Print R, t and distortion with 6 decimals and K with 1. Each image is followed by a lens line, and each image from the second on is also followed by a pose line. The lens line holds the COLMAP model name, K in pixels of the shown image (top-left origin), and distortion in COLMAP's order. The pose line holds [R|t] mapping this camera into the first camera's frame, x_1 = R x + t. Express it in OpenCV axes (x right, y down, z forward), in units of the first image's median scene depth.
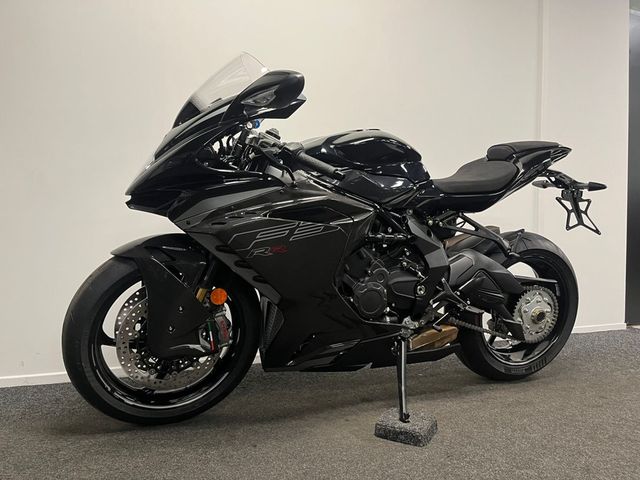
lens RADIAL K [[489.7, 0, 320.0], [0, 489.7, 240.0], [0, 0, 1]] dist [0.025622, -0.005260]
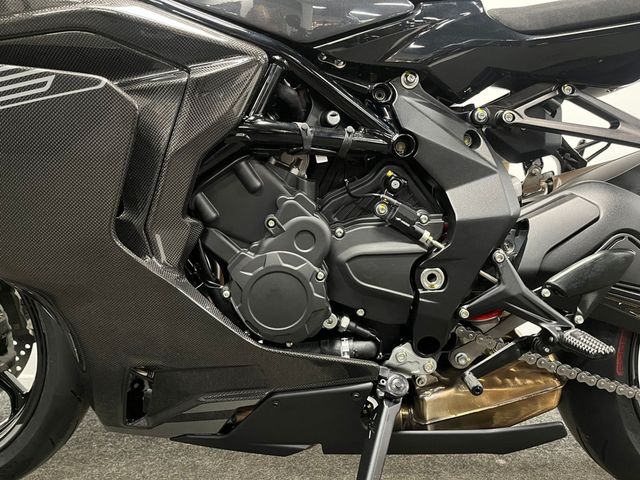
lens RADIAL K [[489.7, 0, 320.0], [0, 489.7, 240.0], [0, 0, 1]] dist [0.025622, -0.005260]
pose [[0.936501, 0.014701, -0.350357, 0.259347], [-0.012406, 0.999884, 0.008795, 0.069529], [0.350446, -0.003890, 0.936575, 0.610067]]
